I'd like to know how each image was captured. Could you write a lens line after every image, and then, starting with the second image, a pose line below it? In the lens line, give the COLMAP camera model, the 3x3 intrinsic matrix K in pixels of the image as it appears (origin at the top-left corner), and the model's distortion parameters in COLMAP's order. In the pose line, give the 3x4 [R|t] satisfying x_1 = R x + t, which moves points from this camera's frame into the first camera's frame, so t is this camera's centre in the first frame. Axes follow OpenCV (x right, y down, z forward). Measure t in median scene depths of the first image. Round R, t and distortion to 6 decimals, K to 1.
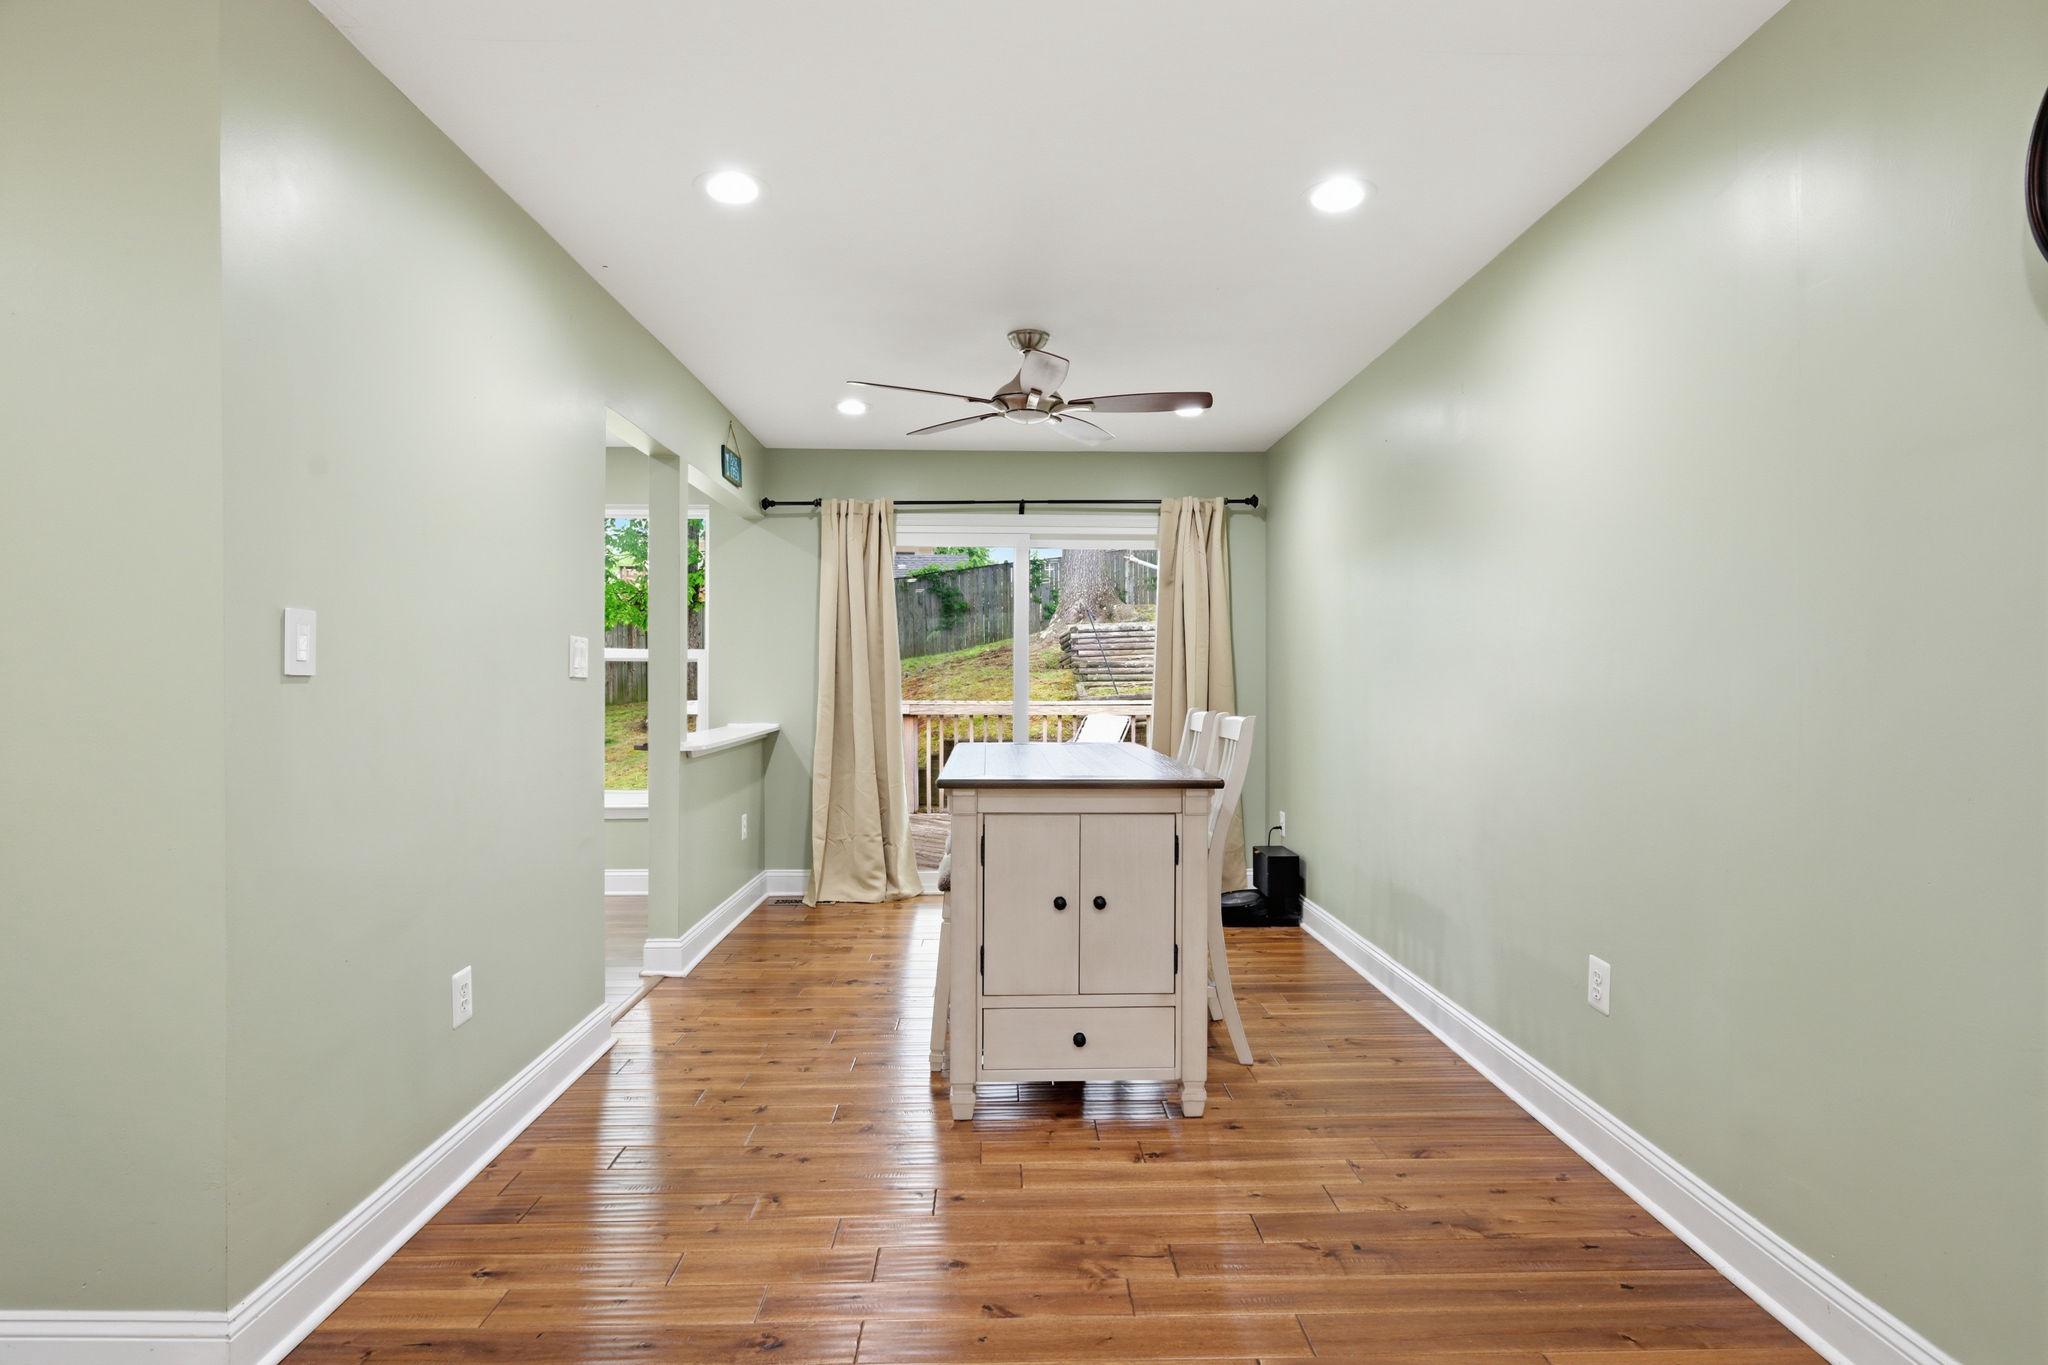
lens RADIAL K [[1026.7, 0, 1025.2], [0, 1026.7, 685.4], [0, 0, 1]] dist [-0.003122, -0.000158]
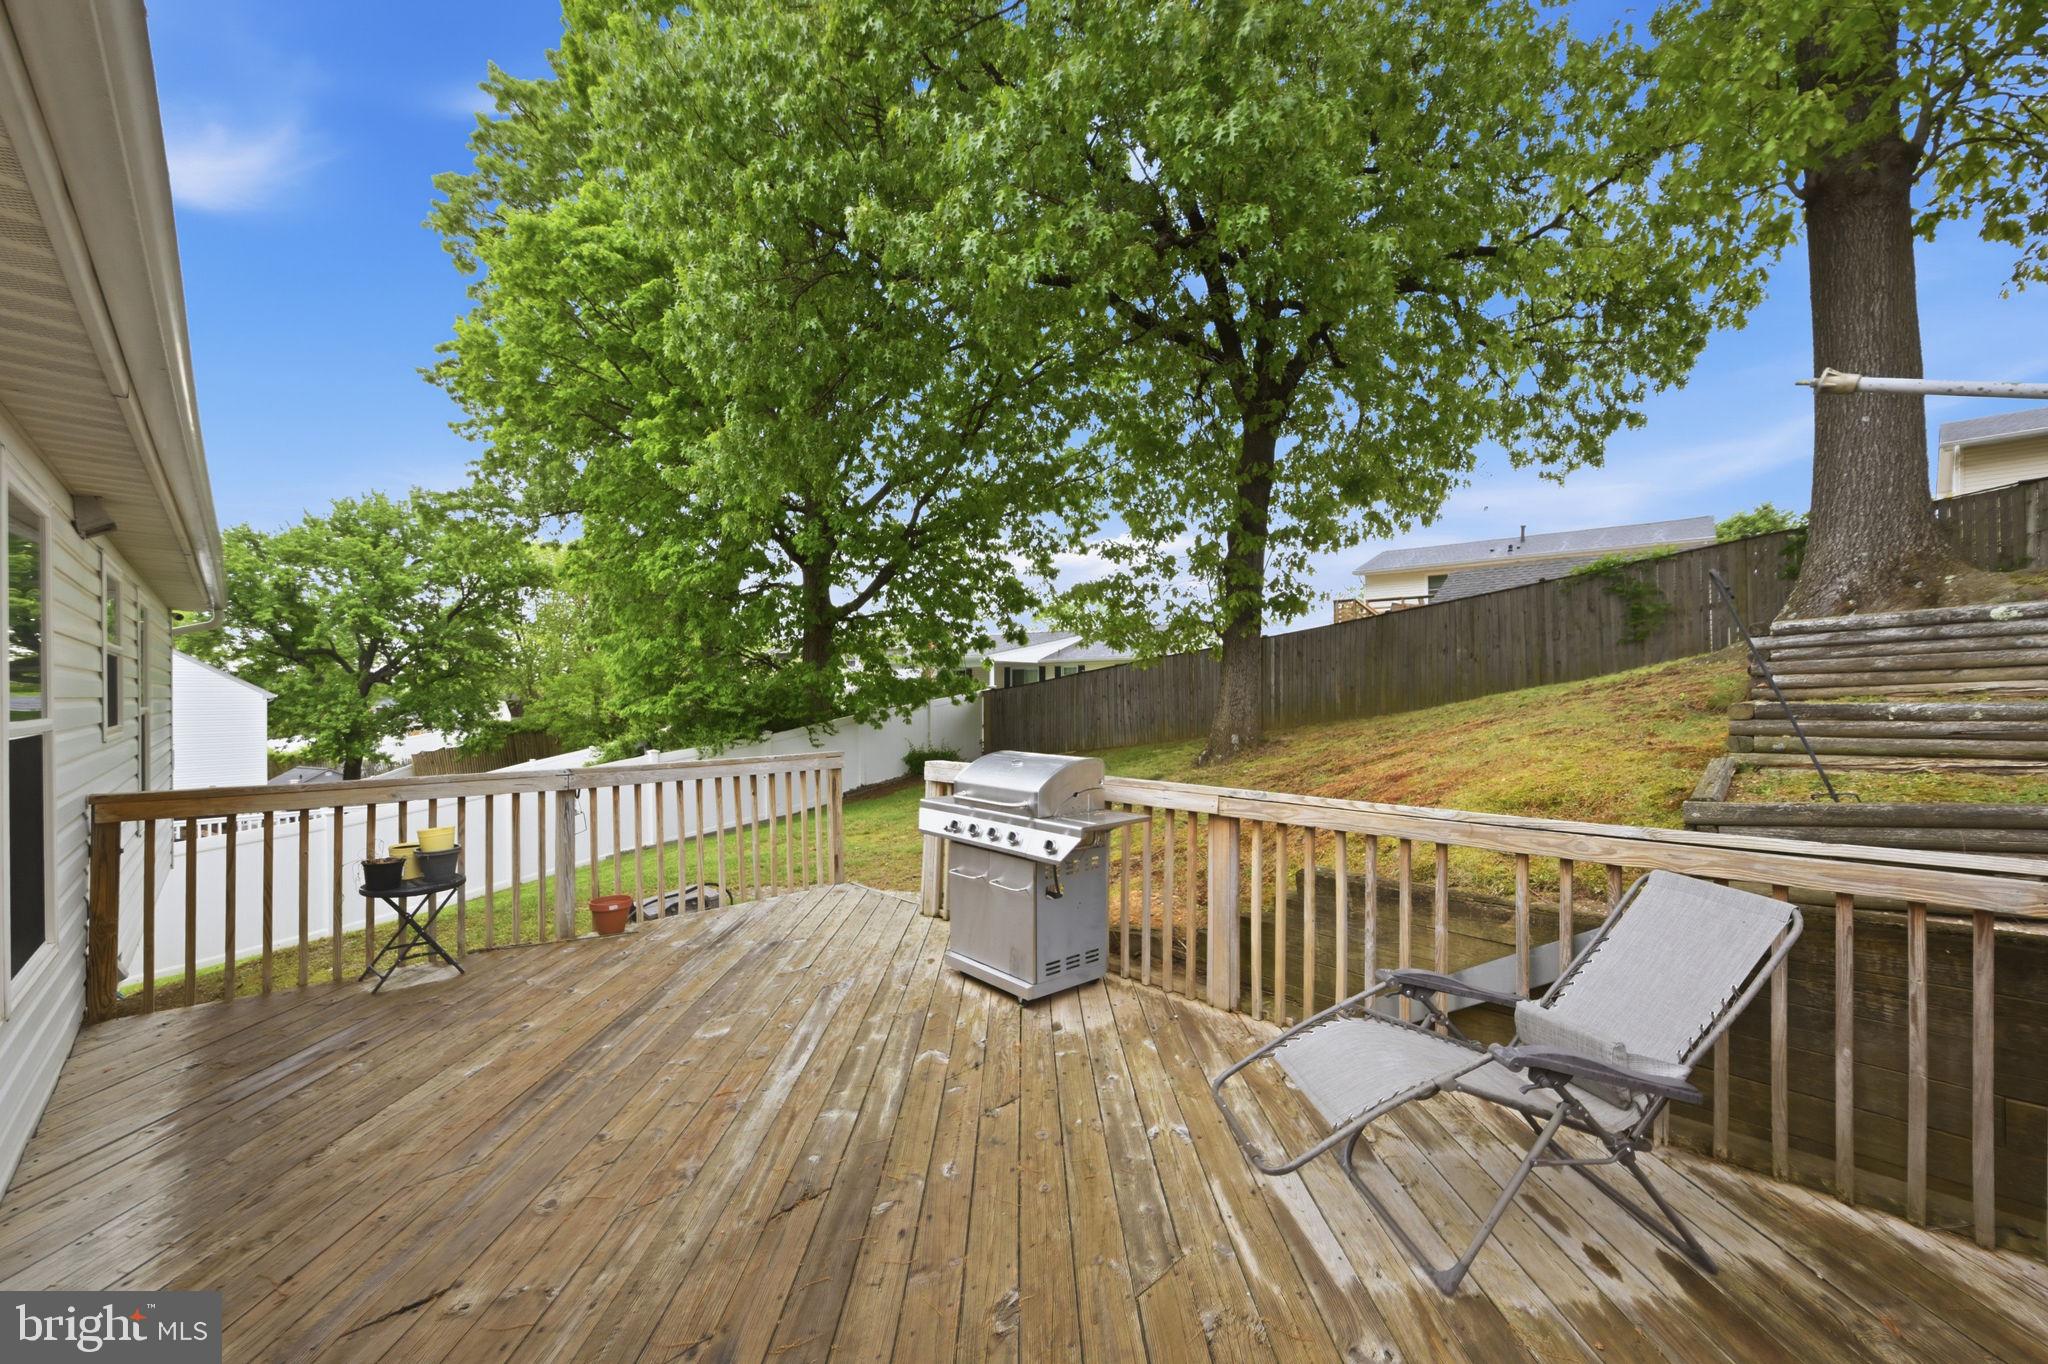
lens RADIAL K [[807.5, 0, 1024.1], [0, 807.5, 679.9], [0, 0, 1]] dist [-0.001779, 0.000114]
pose [[0.671448, -0.015818, -0.740883, 0.206488], [-0.002675, 0.999714, -0.023768, -0.048807], [0.741047, 0.017941, 0.671213, 1.130437]]
